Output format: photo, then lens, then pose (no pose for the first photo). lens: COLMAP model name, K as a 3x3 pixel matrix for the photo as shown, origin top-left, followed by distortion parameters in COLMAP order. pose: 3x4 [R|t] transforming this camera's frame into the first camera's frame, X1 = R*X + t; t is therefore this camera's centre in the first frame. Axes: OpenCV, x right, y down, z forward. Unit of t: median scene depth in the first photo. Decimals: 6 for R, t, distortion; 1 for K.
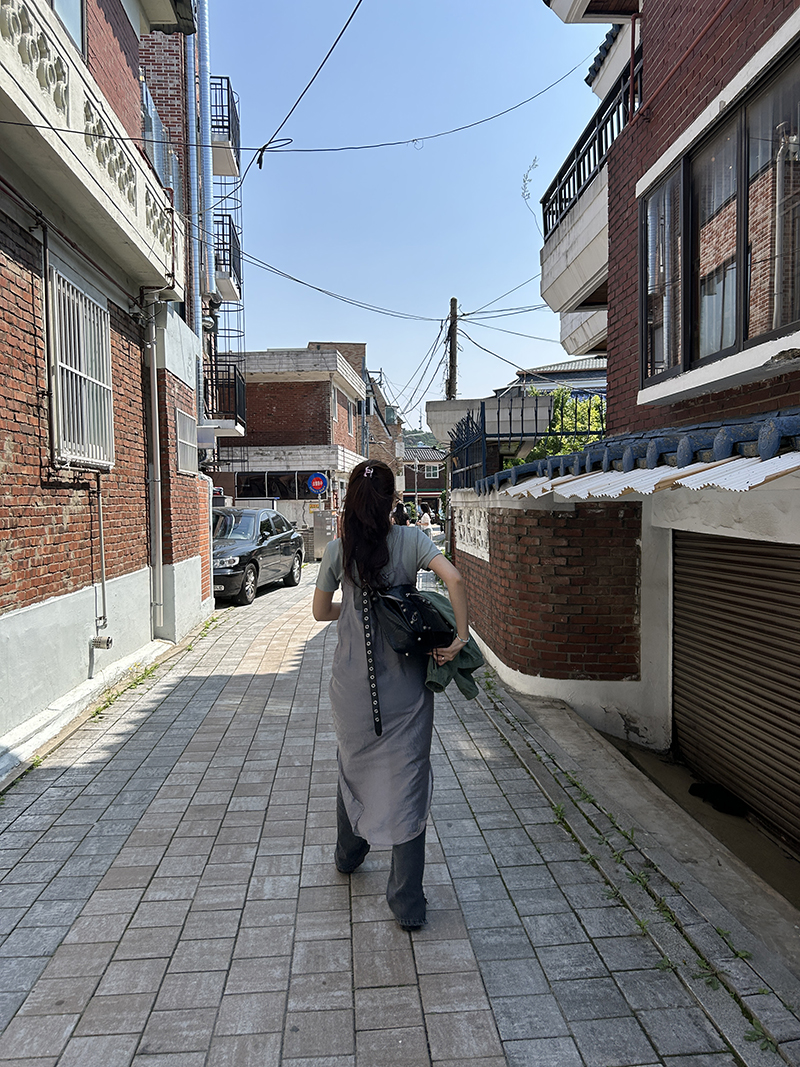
lens RADIAL K [[808.5, 0, 400.0], [0, 808.5, 533.5], [0, 0, 1]] dist [0.037152, -0.047615]
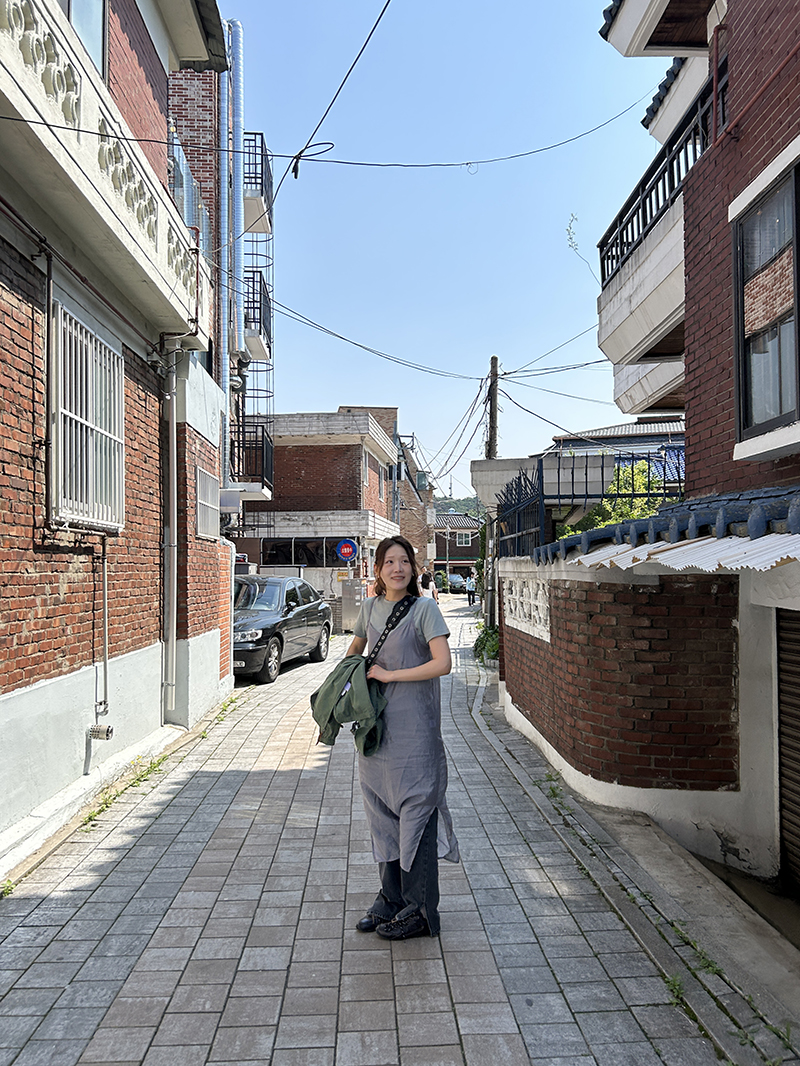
lens RADIAL K [[806.0, 0, 399.4], [0, 806.0, 551.2], [0, 0, 1]] dist [0.034112, -0.038334]
pose [[0.999482, 0.008868, -0.030924, -0.027391], [-0.010785, 0.997994, -0.062379, -0.007474], [0.030309, 0.062680, 0.997573, 0.149284]]
